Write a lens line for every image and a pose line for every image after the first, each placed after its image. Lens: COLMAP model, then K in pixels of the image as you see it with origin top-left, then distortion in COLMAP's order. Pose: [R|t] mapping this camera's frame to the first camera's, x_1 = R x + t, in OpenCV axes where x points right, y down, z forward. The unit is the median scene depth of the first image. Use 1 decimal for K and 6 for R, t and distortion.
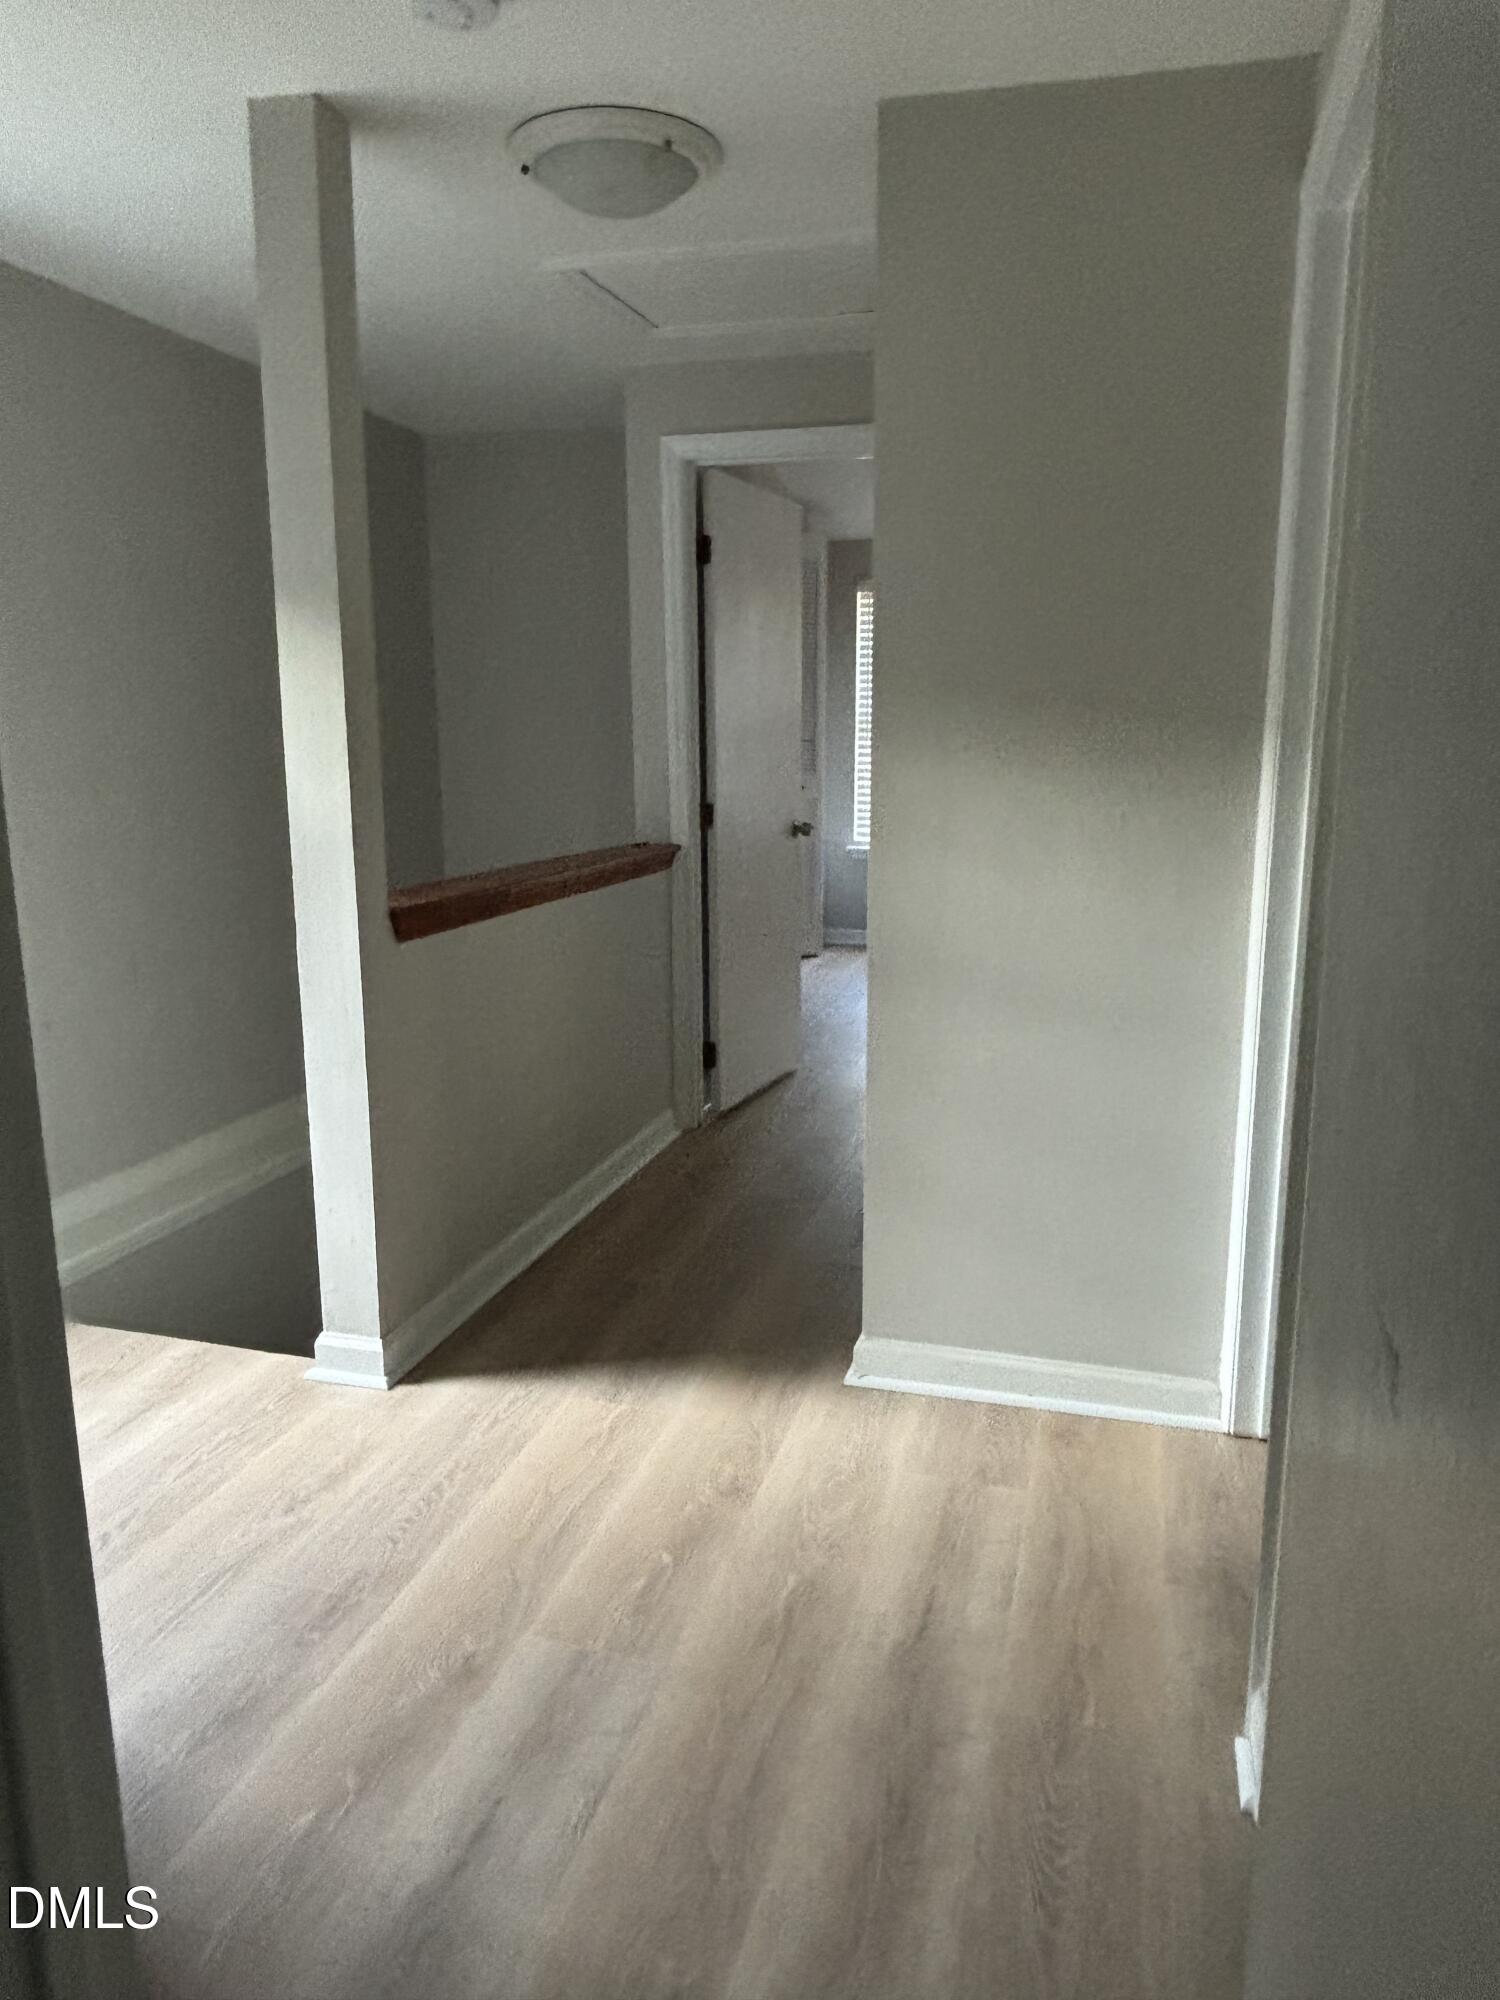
lens RADIAL K [[1374.3, 0, 750.0], [0, 1374.3, 1000.0], [0, 0, 1]] dist [-0.006045, -0.002990]
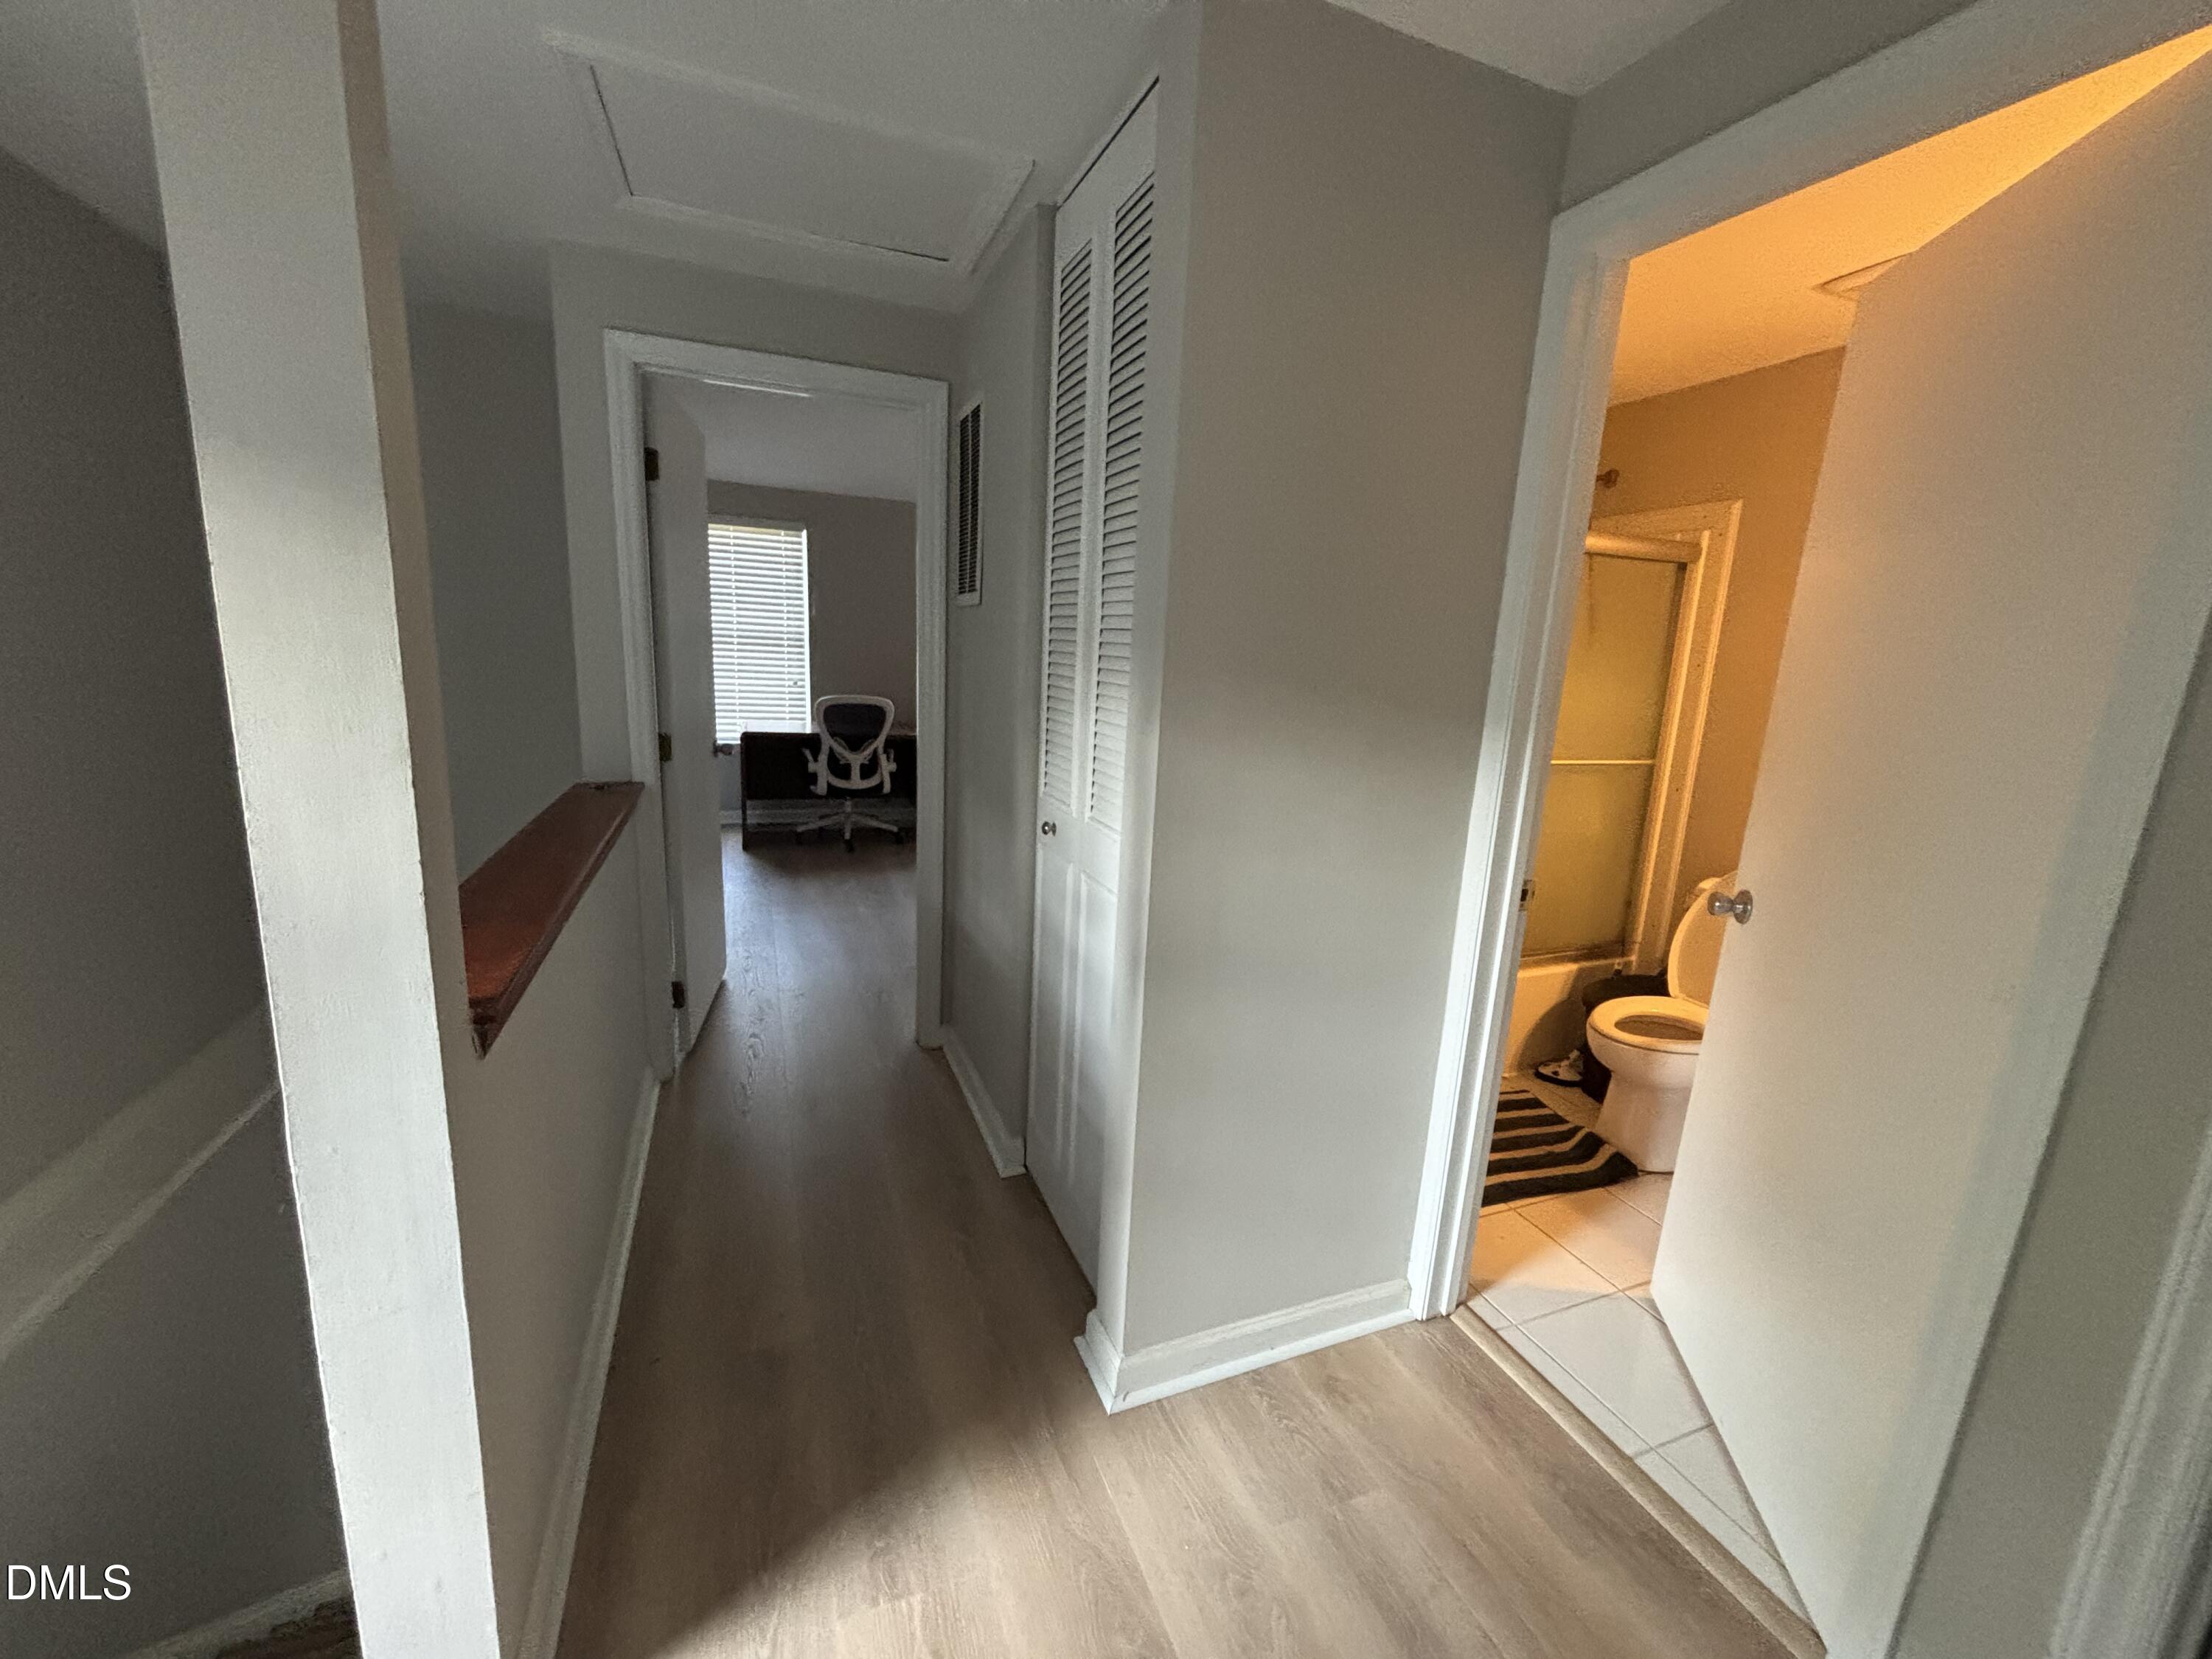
lens RADIAL K [[891.7, 0, 1106.0], [0, 891.7, 829.5], [0, 0, 1]] dist [-0.000167, 0.000059]
pose [[0.797570, -0.088048, 0.596767, -0.272627], [0.067785, 0.996106, 0.056374, -0.154979], [-0.599406, -0.004511, 0.800432, 0.533202]]
